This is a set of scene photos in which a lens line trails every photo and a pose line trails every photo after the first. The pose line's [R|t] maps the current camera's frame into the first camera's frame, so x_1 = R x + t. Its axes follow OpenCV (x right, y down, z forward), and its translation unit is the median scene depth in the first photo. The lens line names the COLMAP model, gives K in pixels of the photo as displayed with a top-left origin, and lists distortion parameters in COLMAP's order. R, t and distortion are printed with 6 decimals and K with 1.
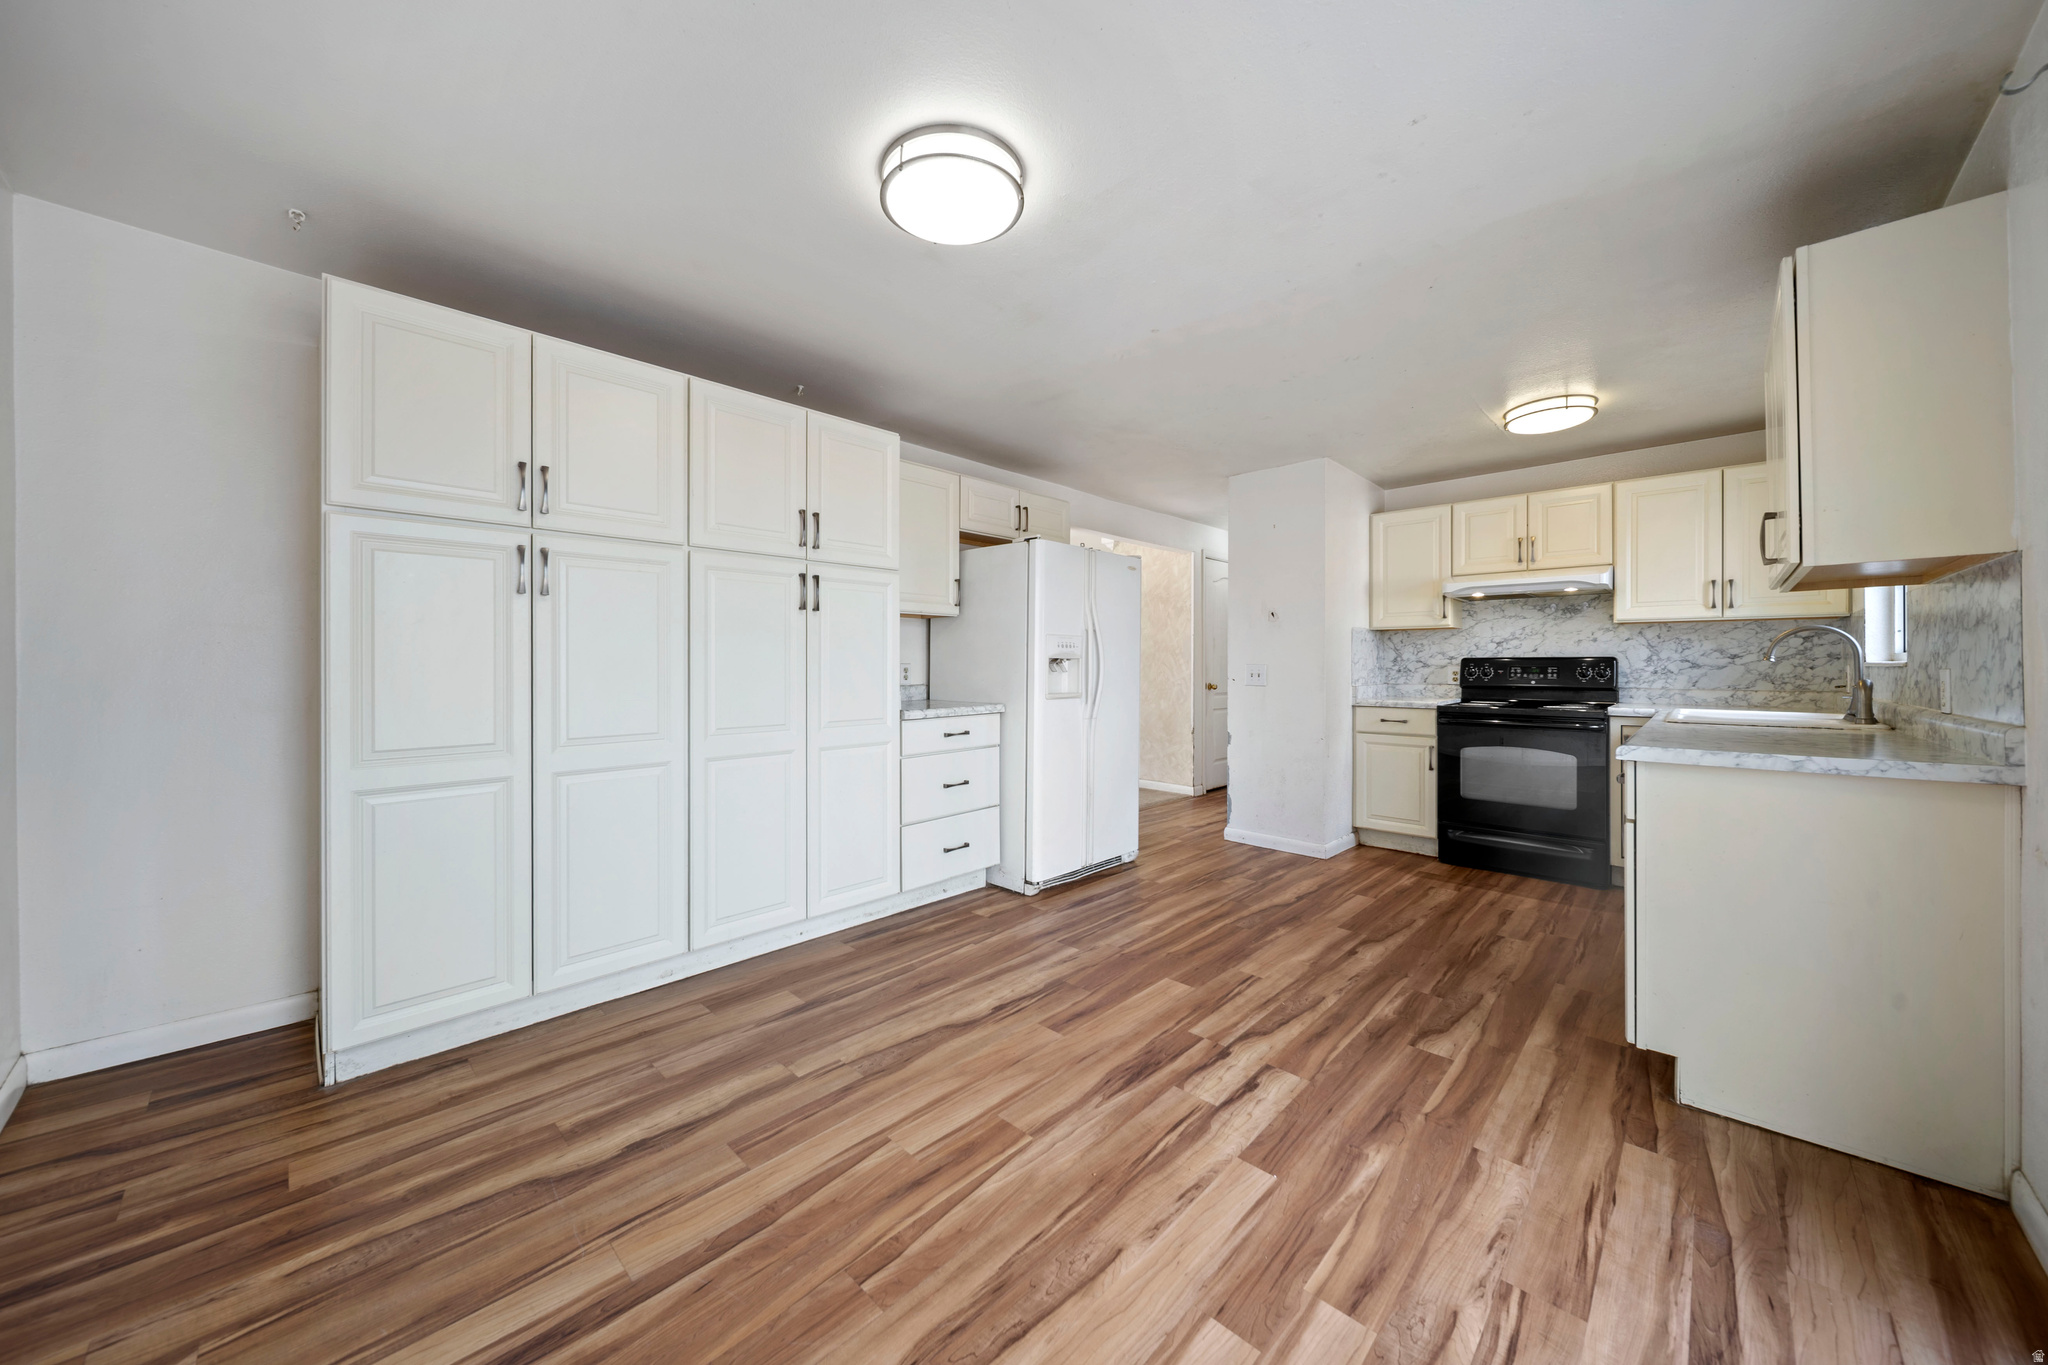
lens RADIAL K [[717.7, 0, 1011.3], [0, 717.7, 671.3], [0, 0, 1]] dist [-0.000438, -0.000138]
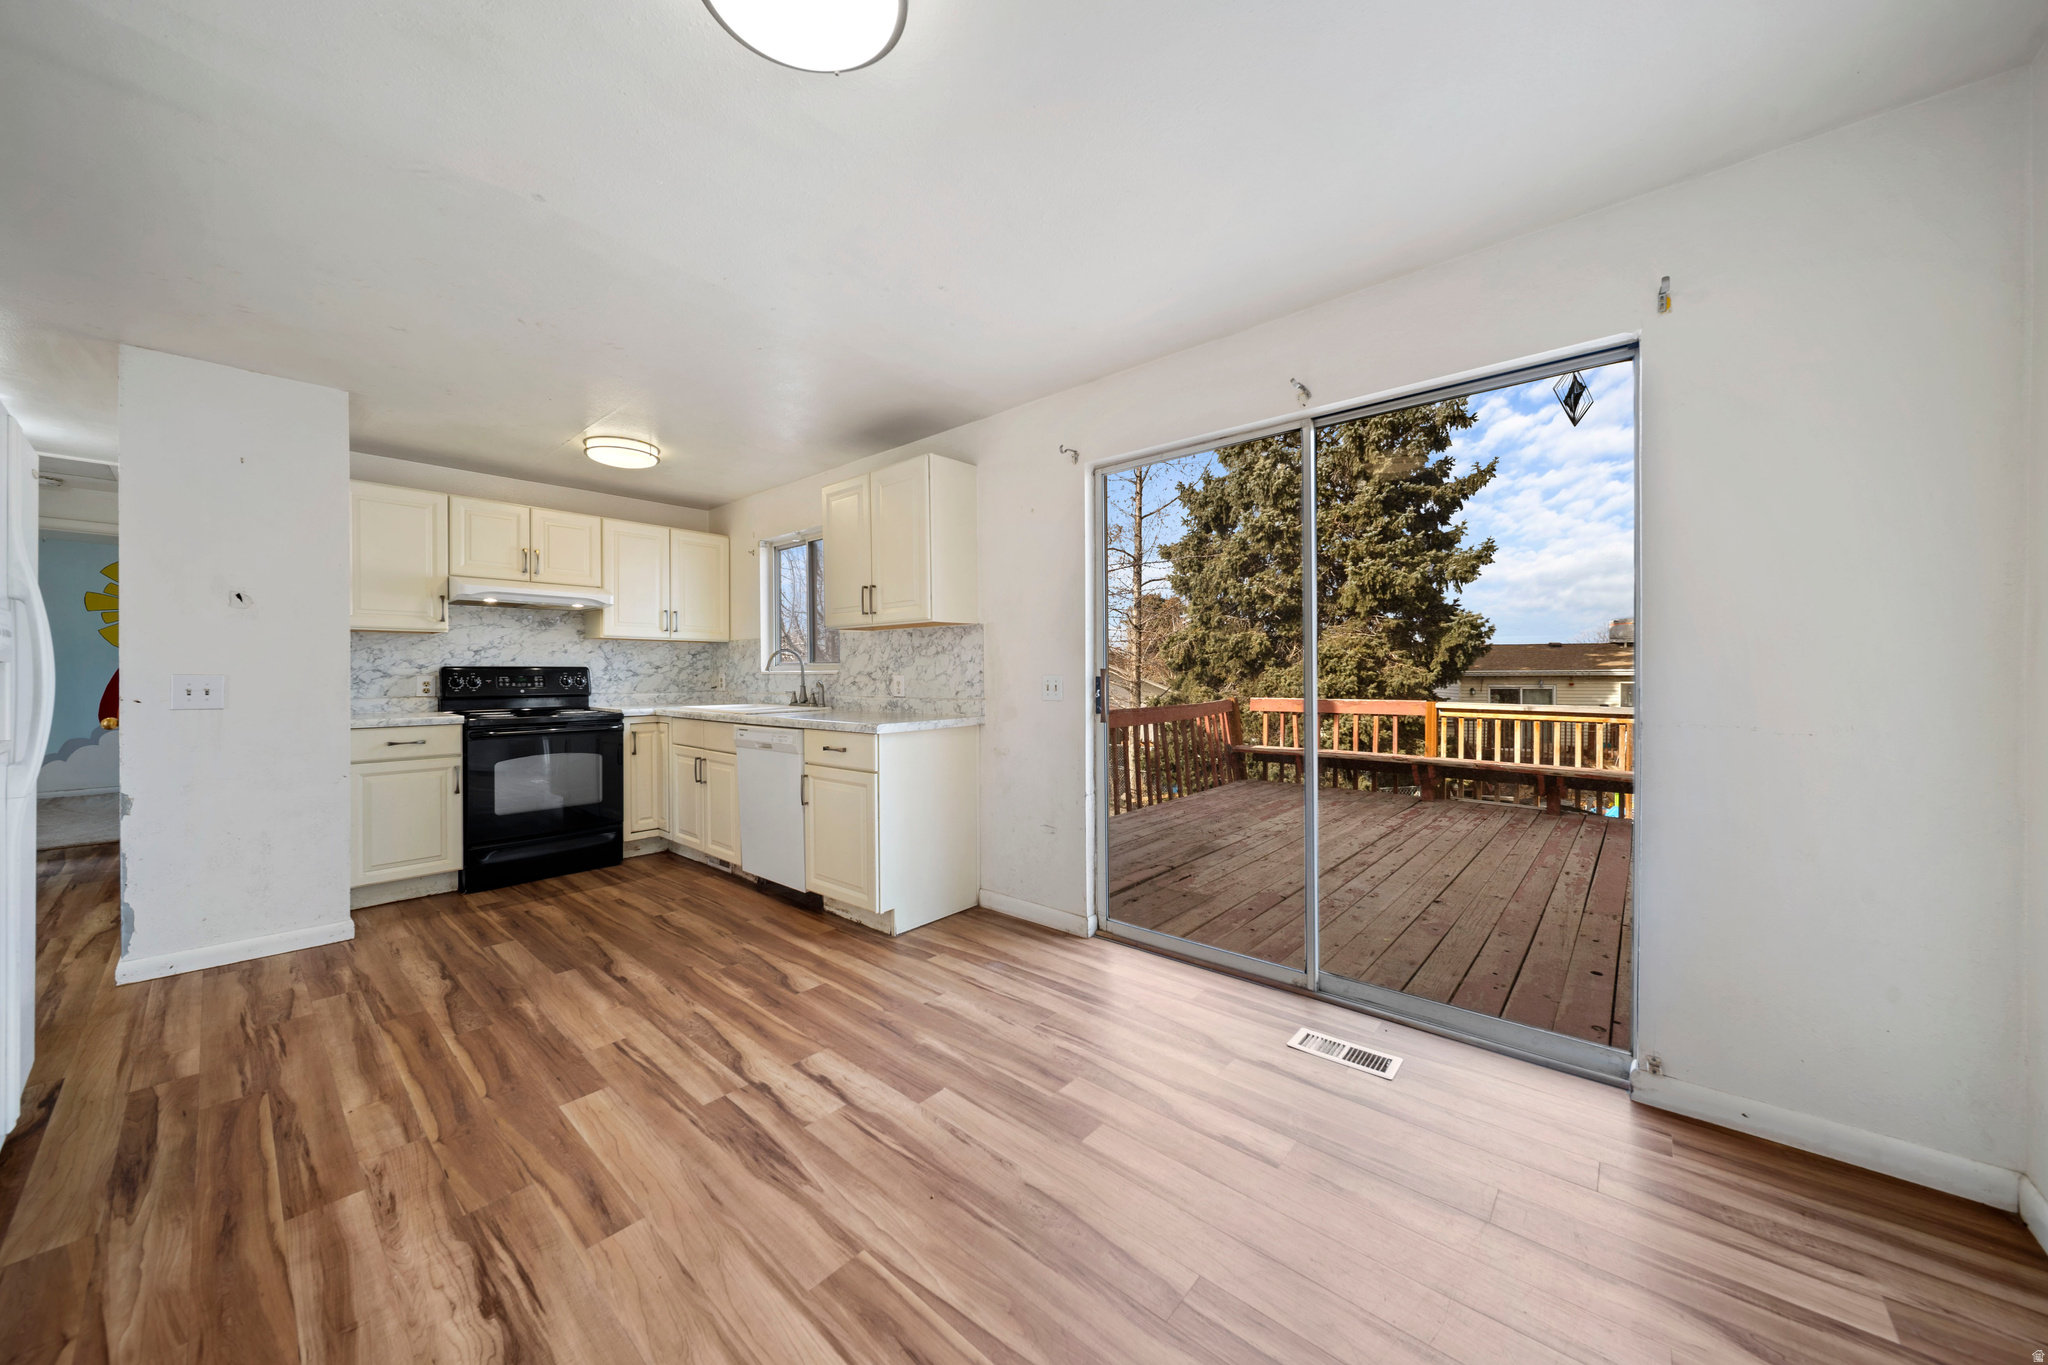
lens RADIAL K [[717.7, 0, 1011.3], [0, 717.7, 671.3], [0, 0, 1]] dist [-0.000438, -0.000138]
pose [[-0.057617, 0.002229, 0.998336, -0.456959], [0.012383, 0.999922, -0.001518, -0.003560], [-0.998262, 0.012275, -0.057640, 0.499276]]
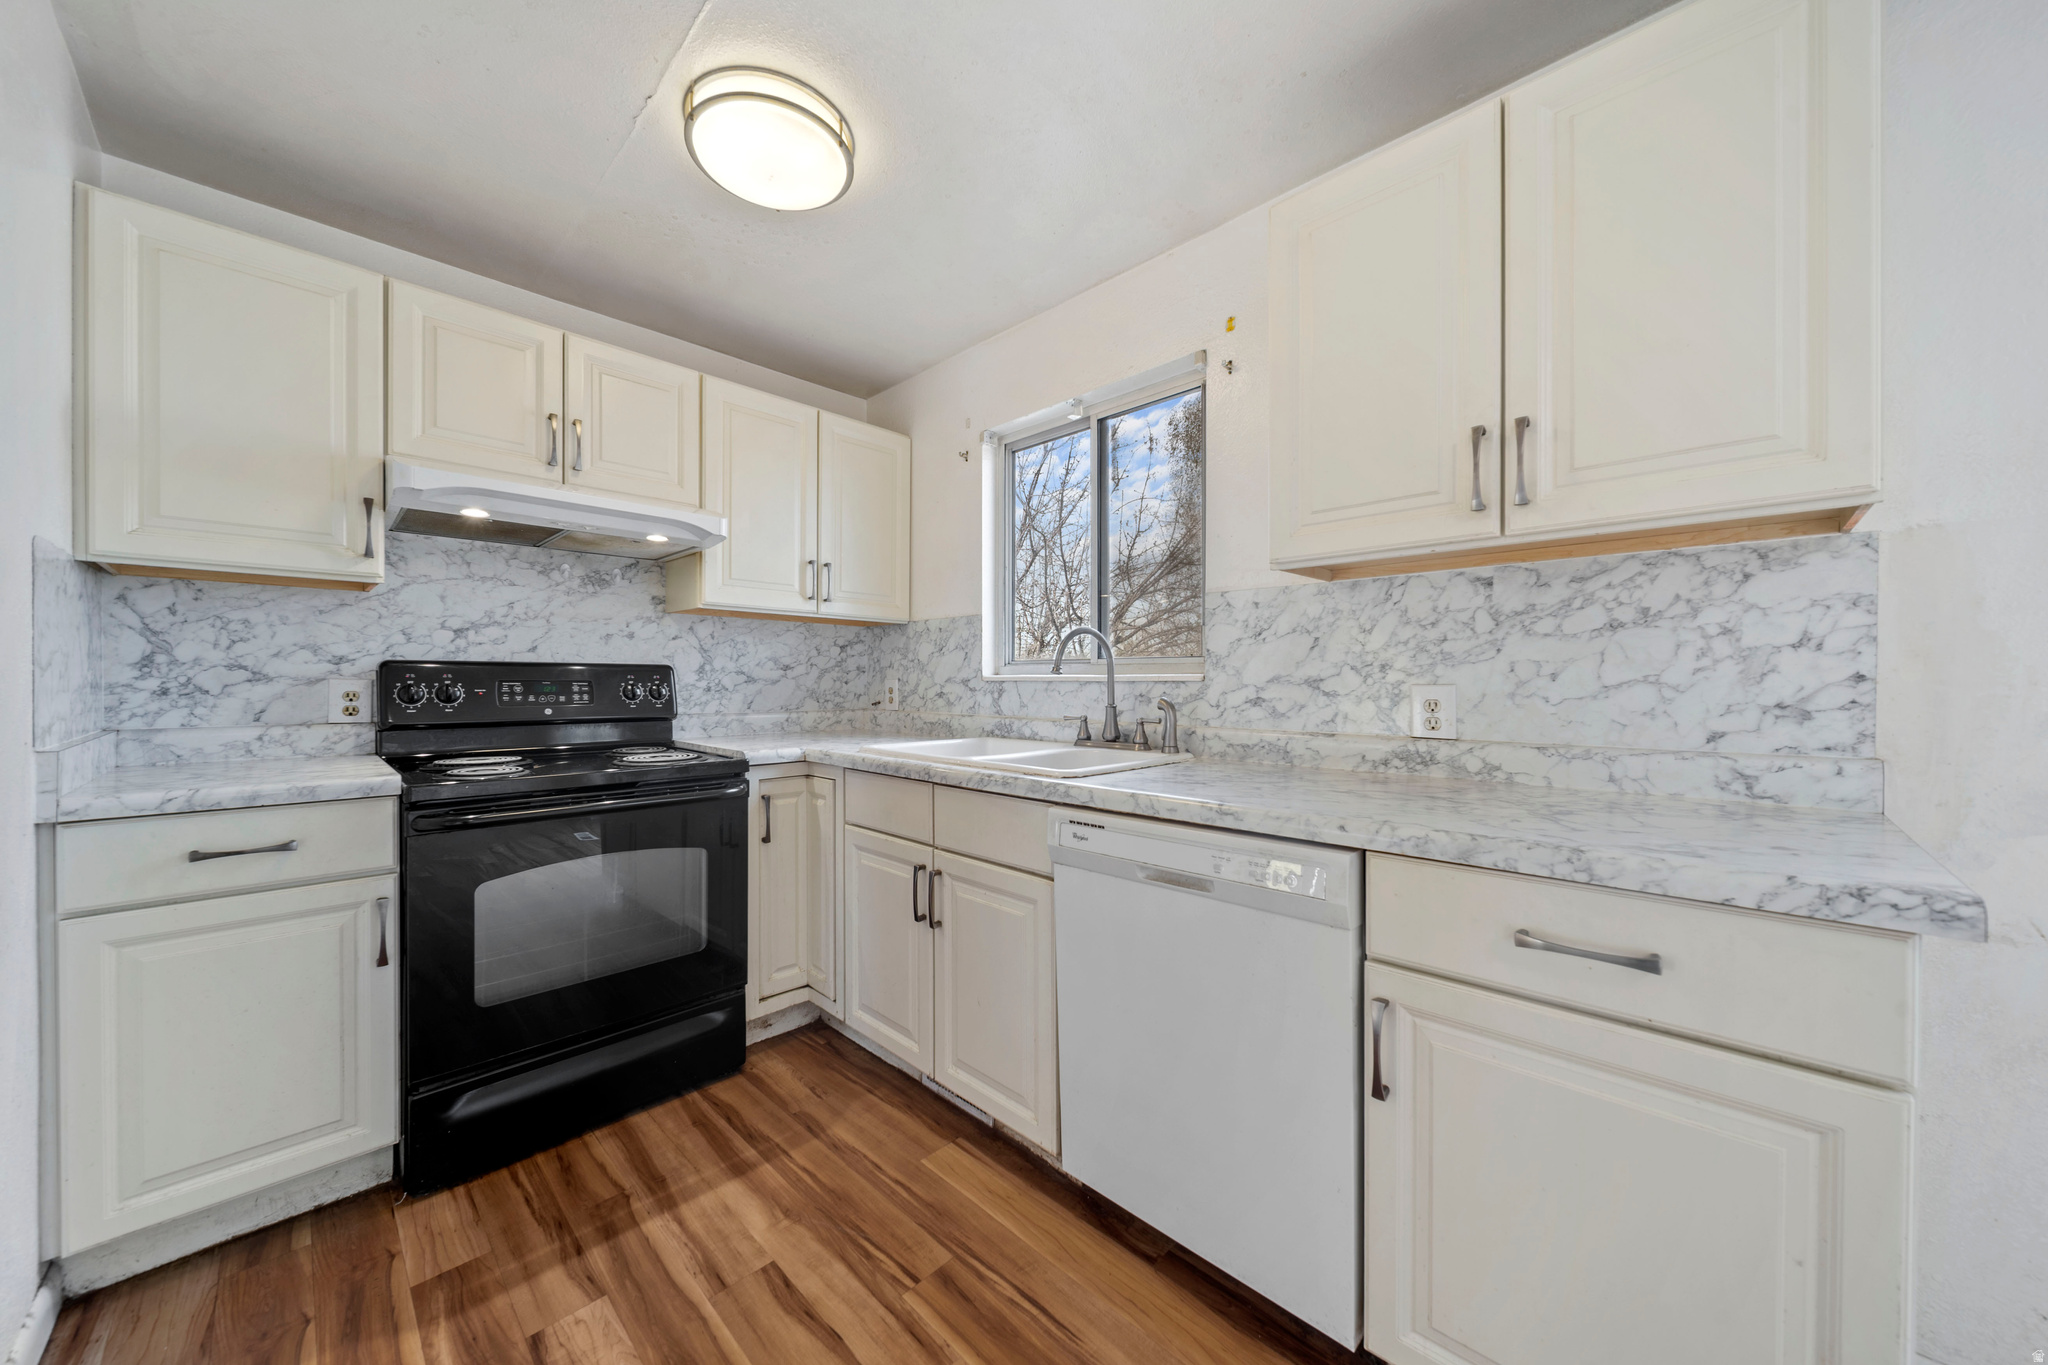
lens RADIAL K [[712.4, 0, 1001.2], [0, 712.4, 683.2], [0, 0, 1]] dist [-0.000451, -0.000082]
pose [[0.003903, -0.002243, 0.999990, 0.306582], [0.005778, 0.999981, 0.002220, -0.005398], [-0.999976, 0.005769, 0.003916, 0.929153]]
